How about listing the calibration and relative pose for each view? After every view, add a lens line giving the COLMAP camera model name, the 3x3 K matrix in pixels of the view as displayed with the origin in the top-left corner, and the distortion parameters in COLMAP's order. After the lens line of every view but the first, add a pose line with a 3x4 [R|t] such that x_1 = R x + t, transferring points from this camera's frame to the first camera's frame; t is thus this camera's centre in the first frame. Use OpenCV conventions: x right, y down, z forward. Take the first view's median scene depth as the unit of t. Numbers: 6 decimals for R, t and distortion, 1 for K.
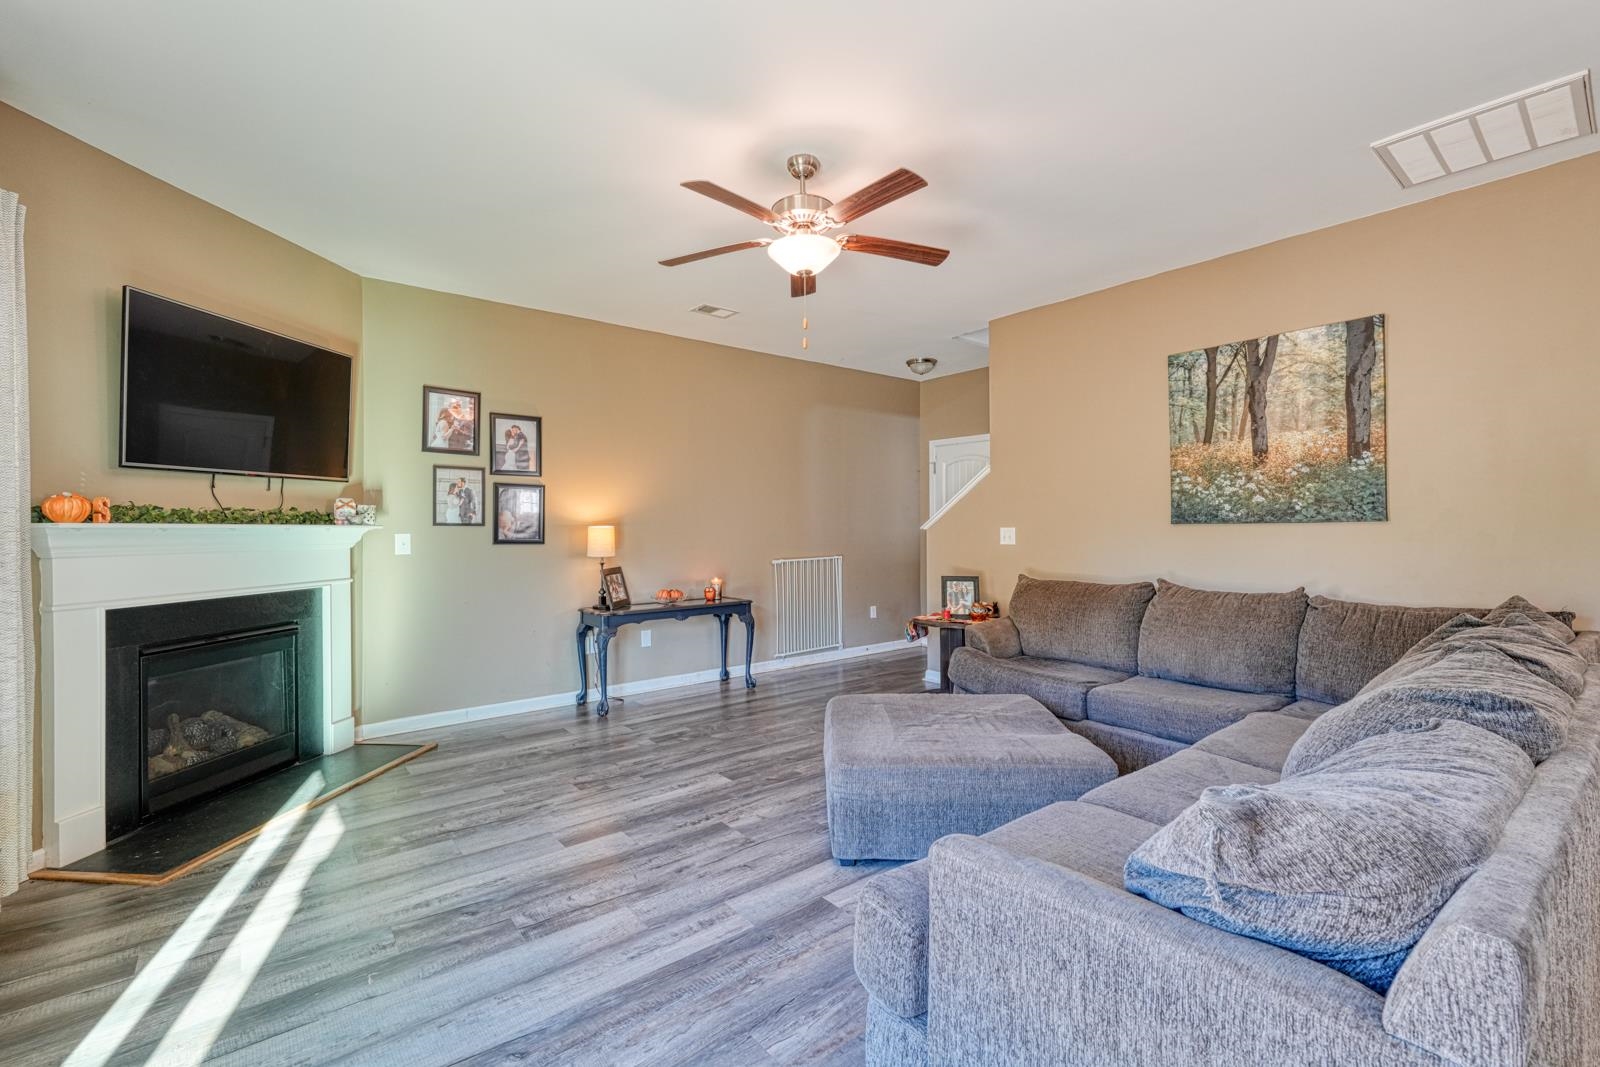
lens RADIAL K [[703.6, 0, 813.8], [0, 703.6, 529.8], [0, 0, 1]] dist [0.000727, 0.000698]
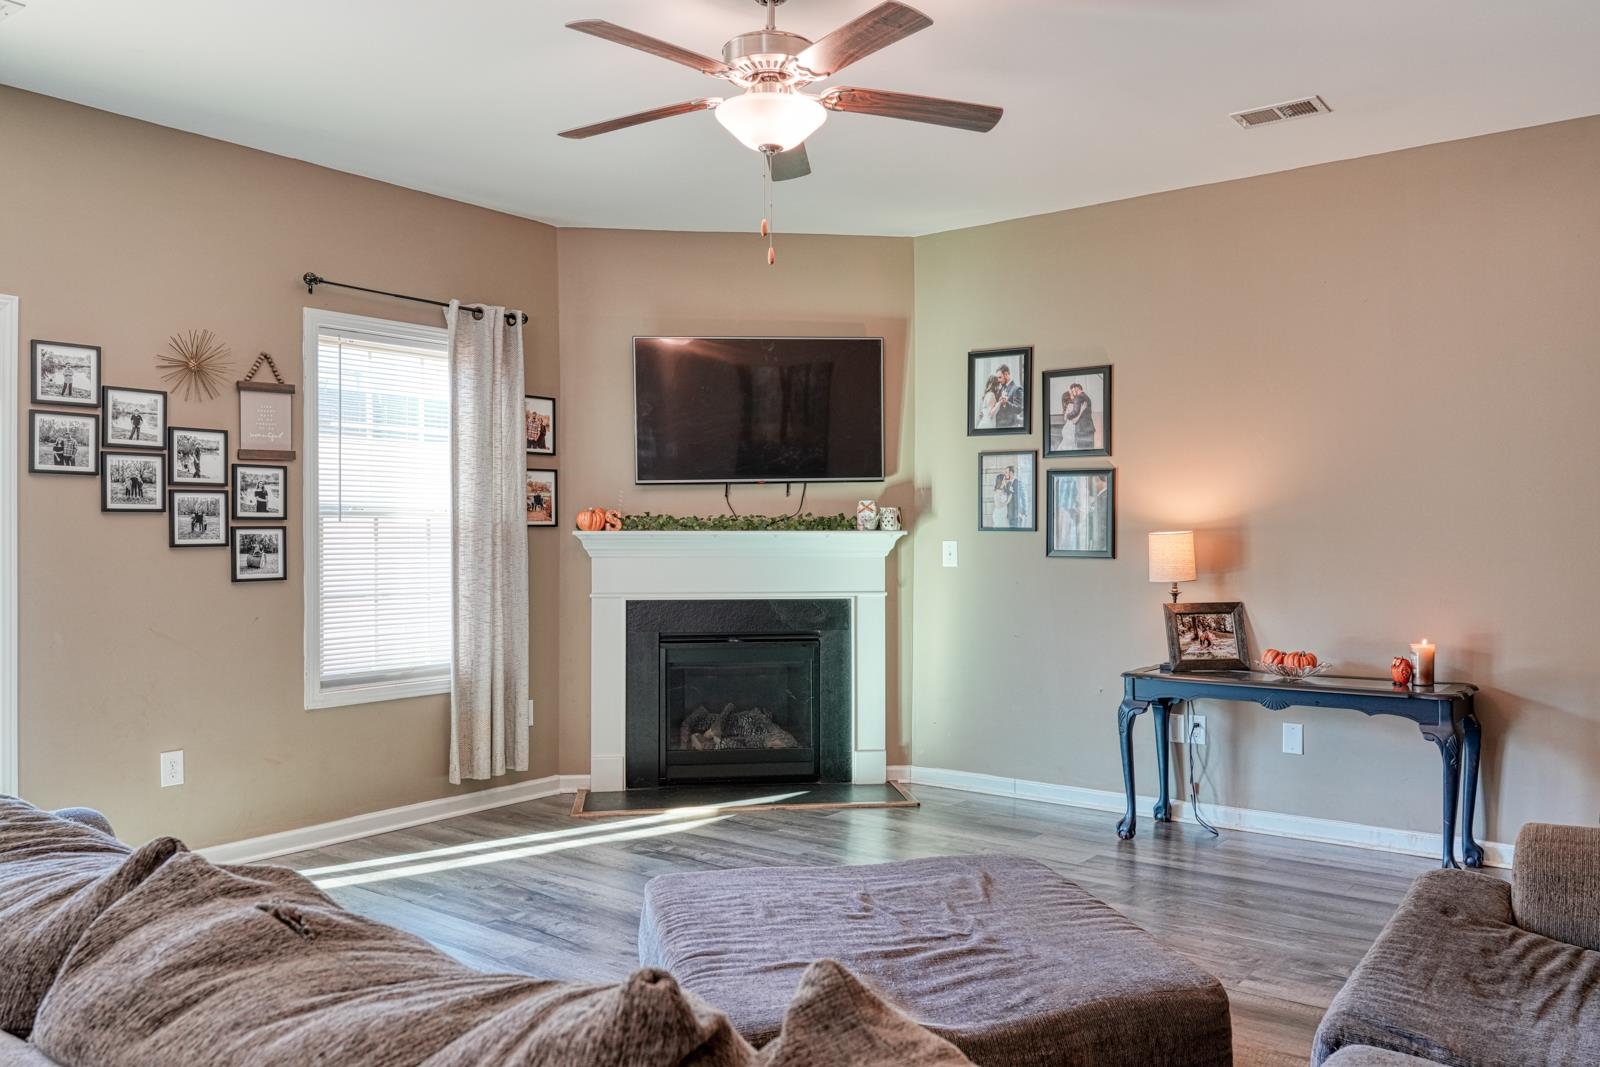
lens RADIAL K [[1214.3, 0, 789.7], [0, 1214.3, 536.9], [0, 0, 1]] dist [0.004722, 0.001924]
pose [[0.216506, 0.006533, -0.976259, 0.710011], [-0.000111, 0.999978, 0.006668, -0.007953], [0.976281, -0.001335, 0.216502, 0.503920]]
